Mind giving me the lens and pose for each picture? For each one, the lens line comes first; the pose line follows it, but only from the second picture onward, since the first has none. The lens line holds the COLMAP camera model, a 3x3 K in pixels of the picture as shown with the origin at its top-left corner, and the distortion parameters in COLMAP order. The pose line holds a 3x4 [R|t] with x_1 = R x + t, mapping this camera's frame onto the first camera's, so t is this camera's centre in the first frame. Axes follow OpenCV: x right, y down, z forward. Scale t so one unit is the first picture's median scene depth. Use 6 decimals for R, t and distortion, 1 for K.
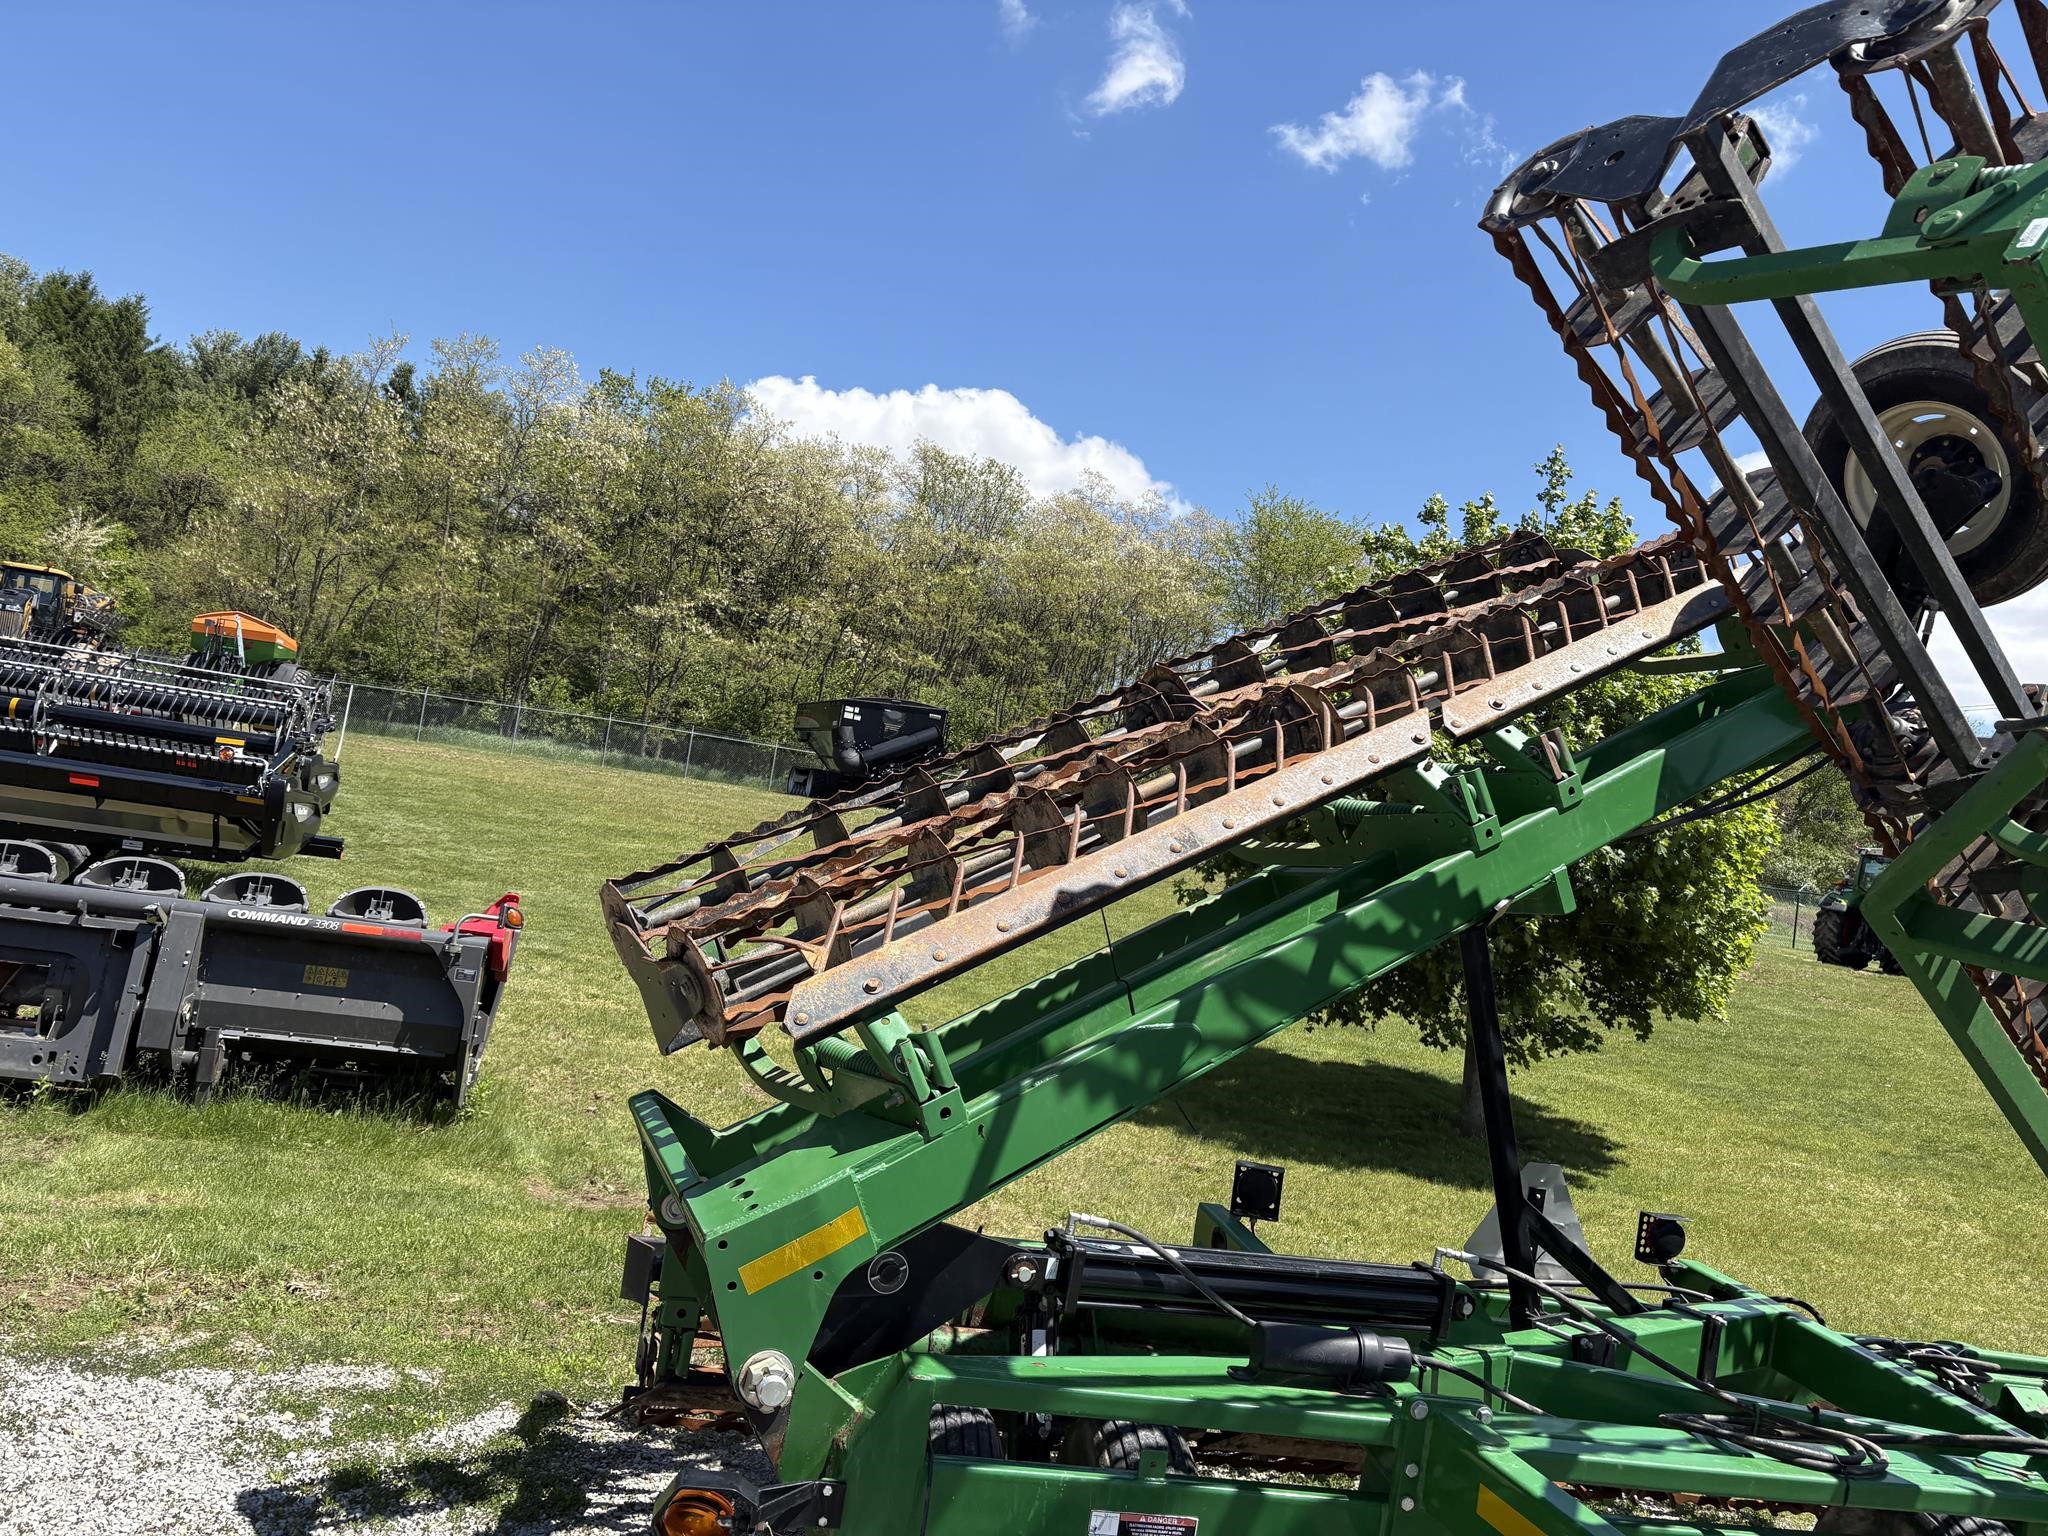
lens RADIAL K [[1542.3, 0, 1031.6], [0, 1542.3, 765.8], [0, 0, 1]] dist [0.050371, -0.052630]
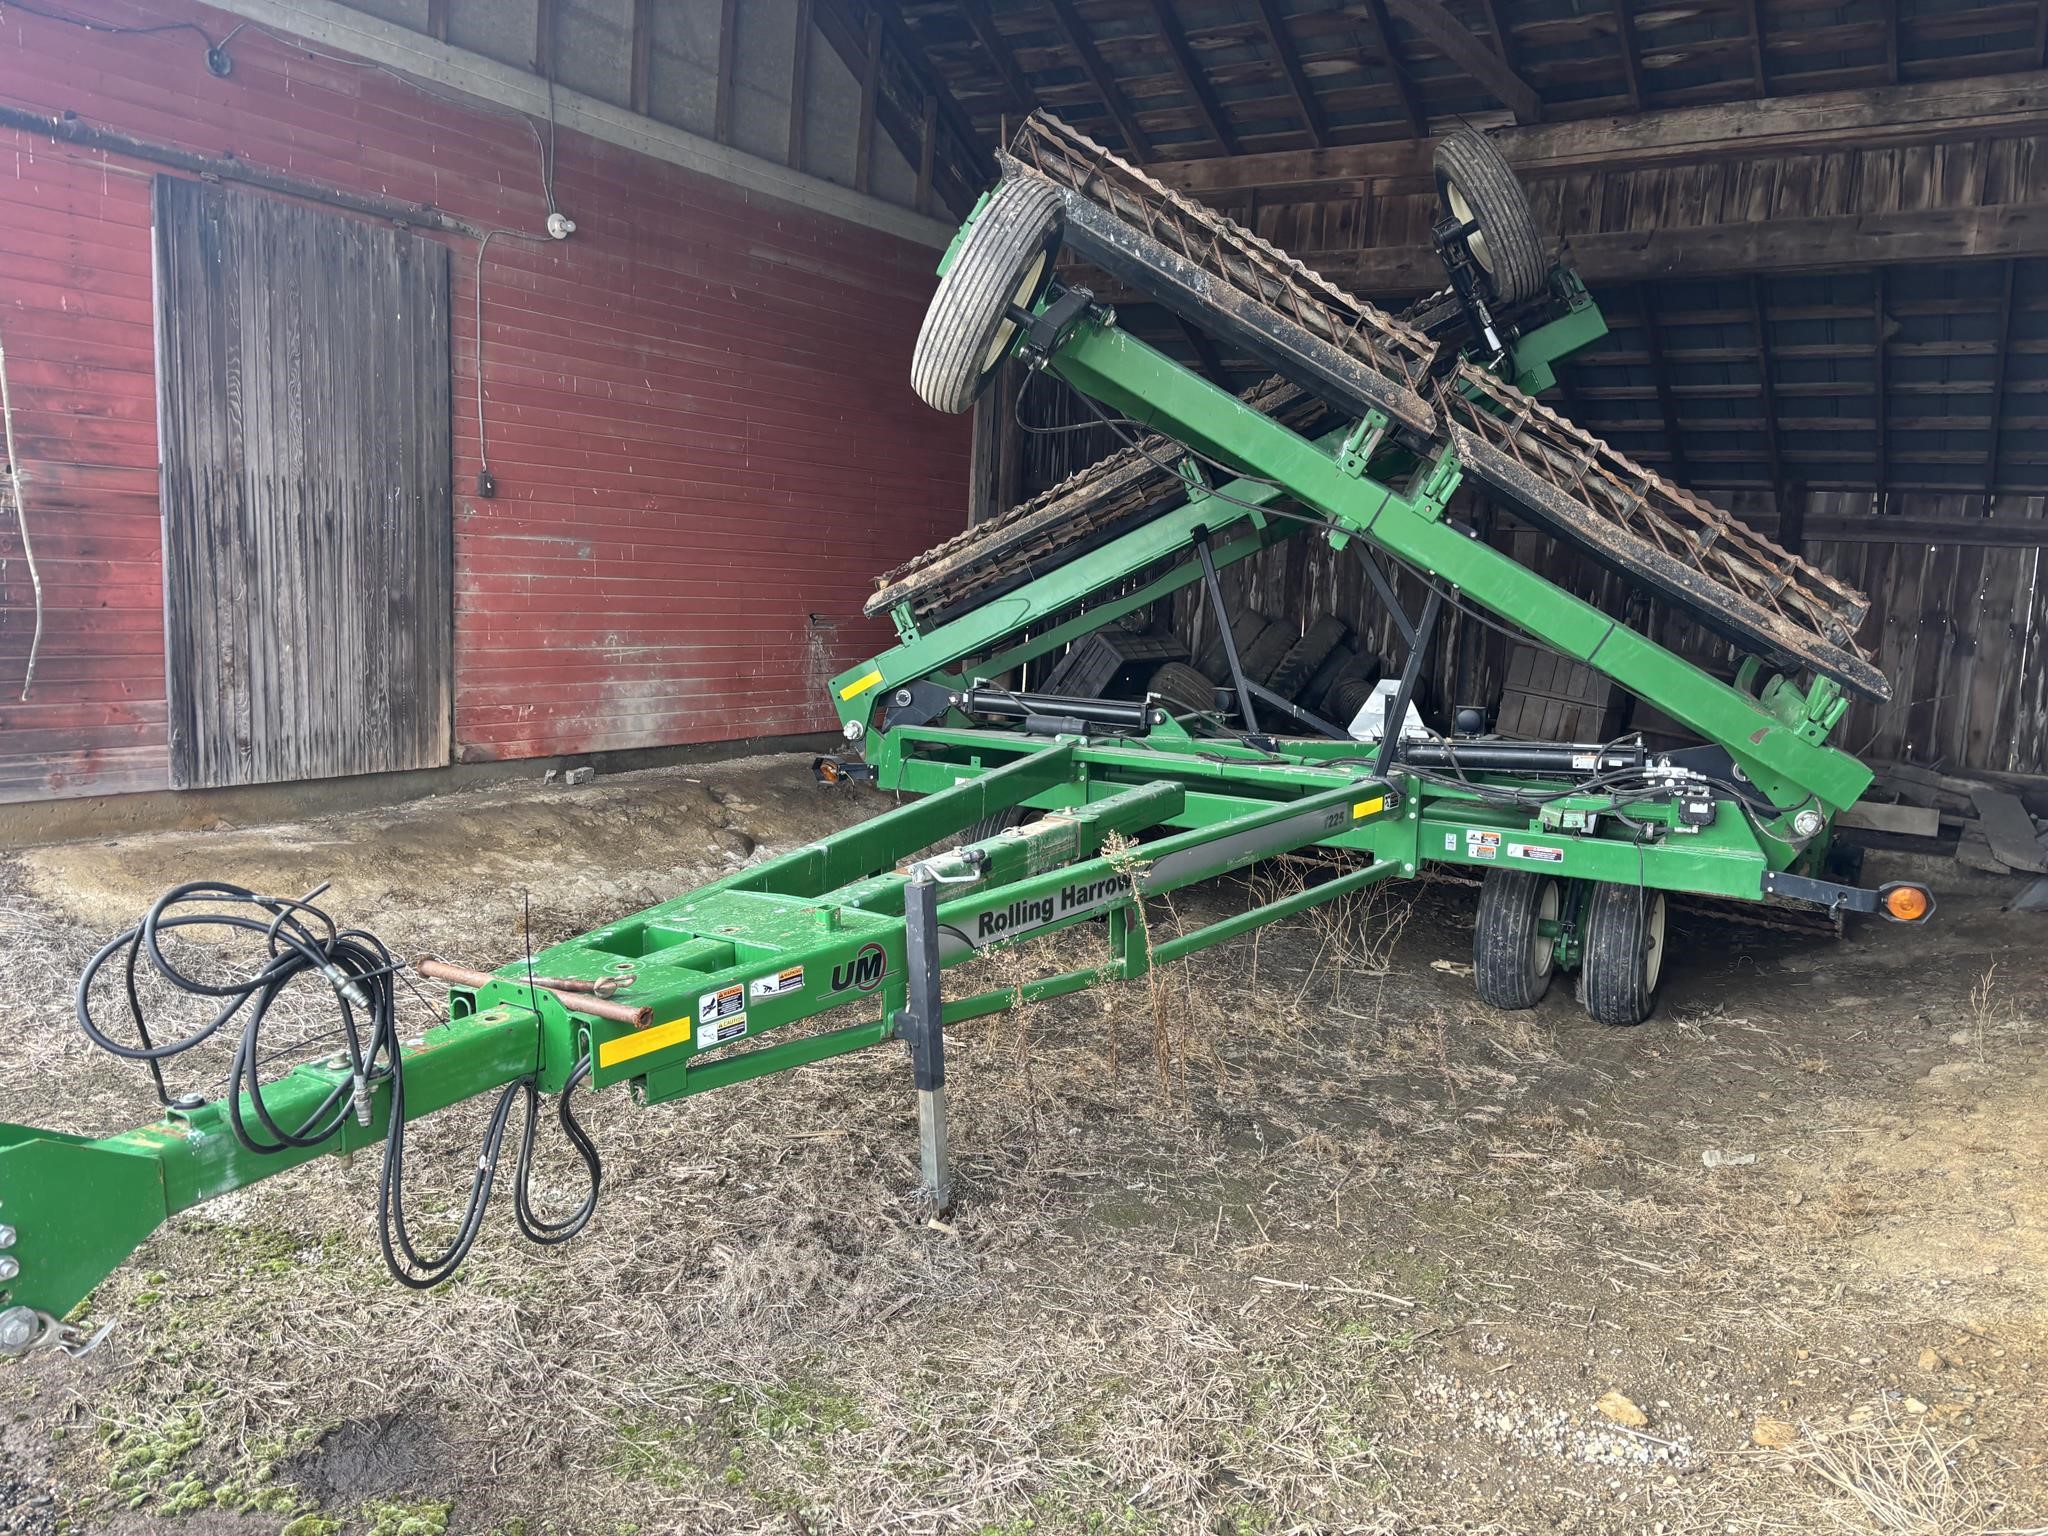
lens RADIAL K [[1542.3, 0, 1032.5], [0, 1542.3, 781.6], [0, 0, 1]] dist [0.050371, -0.052630]
pose [[0.752408, -0.028329, -0.658088, 1.350143], [0.124906, 0.987084, 0.100317, 0.172689], [0.646746, -0.157678, 0.746228, -0.632799]]
